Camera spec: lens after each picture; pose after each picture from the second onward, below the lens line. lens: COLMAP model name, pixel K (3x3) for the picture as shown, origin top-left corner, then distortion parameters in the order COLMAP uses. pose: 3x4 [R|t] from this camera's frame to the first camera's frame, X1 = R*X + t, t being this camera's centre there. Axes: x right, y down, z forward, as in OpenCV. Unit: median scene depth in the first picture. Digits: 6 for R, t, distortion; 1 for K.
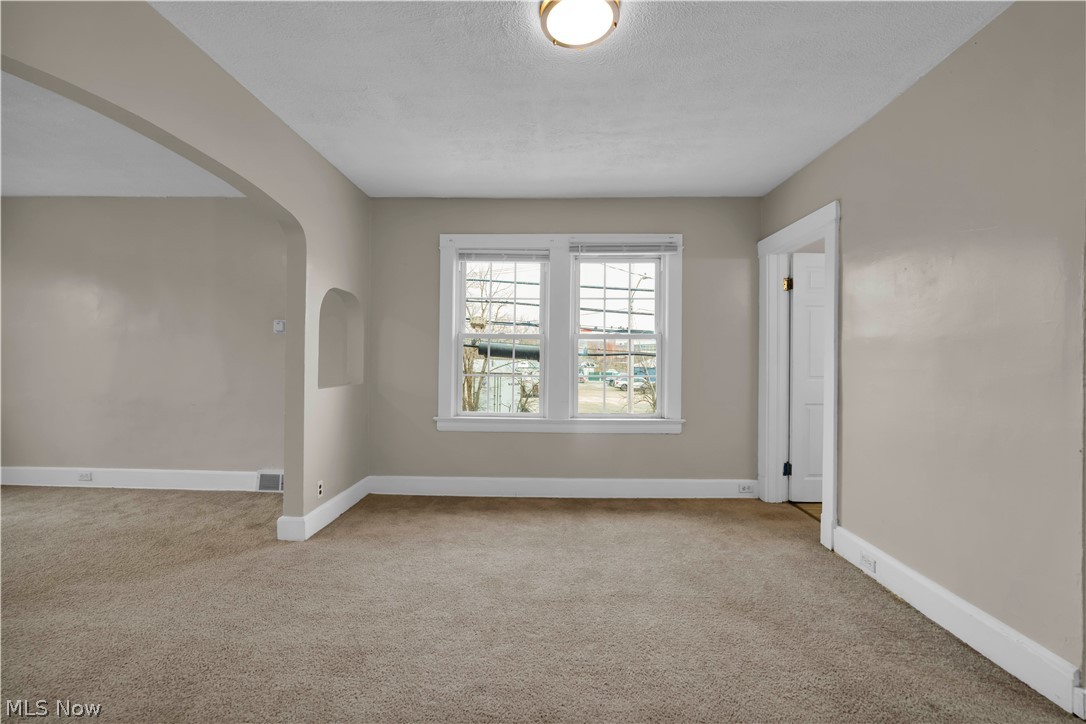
lens RADIAL K [[438.2, 0, 543.0], [0, 438.2, 362.0], [0, 0, 1]] dist [-0.000018, 0.000309]
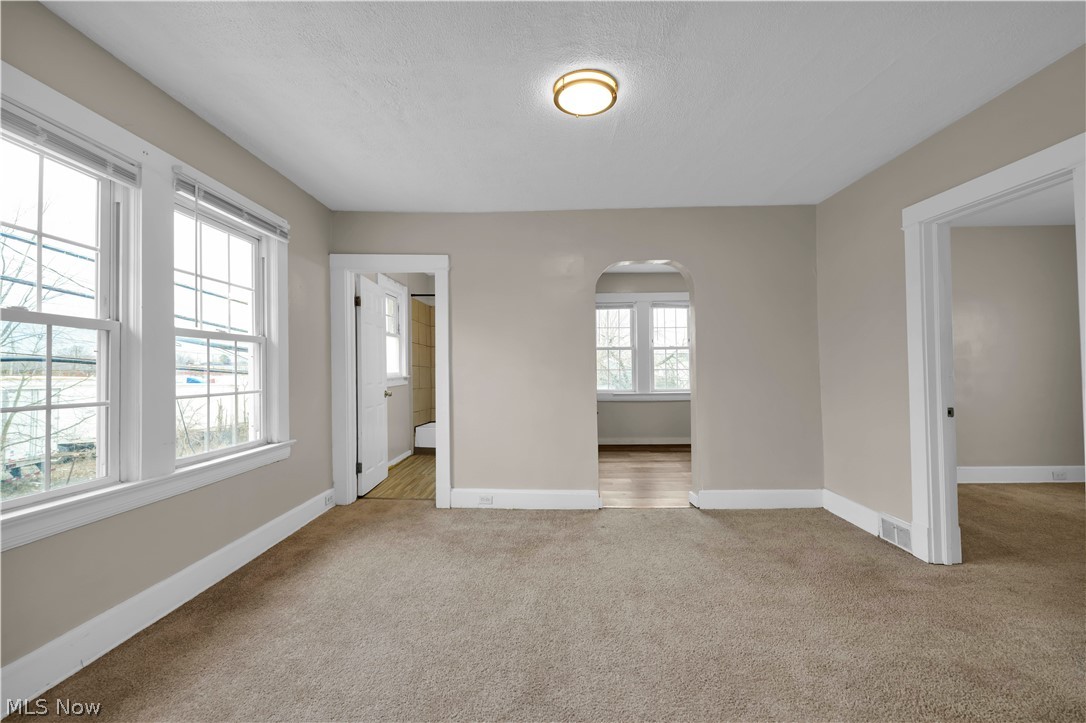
lens RADIAL K [[438.2, 0, 543.0], [0, 438.2, 361.5], [0, 0, 1]] dist [-0.000018, 0.000309]
pose [[-0.000468, 0.013409, 0.999910, -0.679787], [0.001834, 0.999908, -0.013408, -0.011223], [-0.999998, 0.001828, -0.000493, 0.658424]]
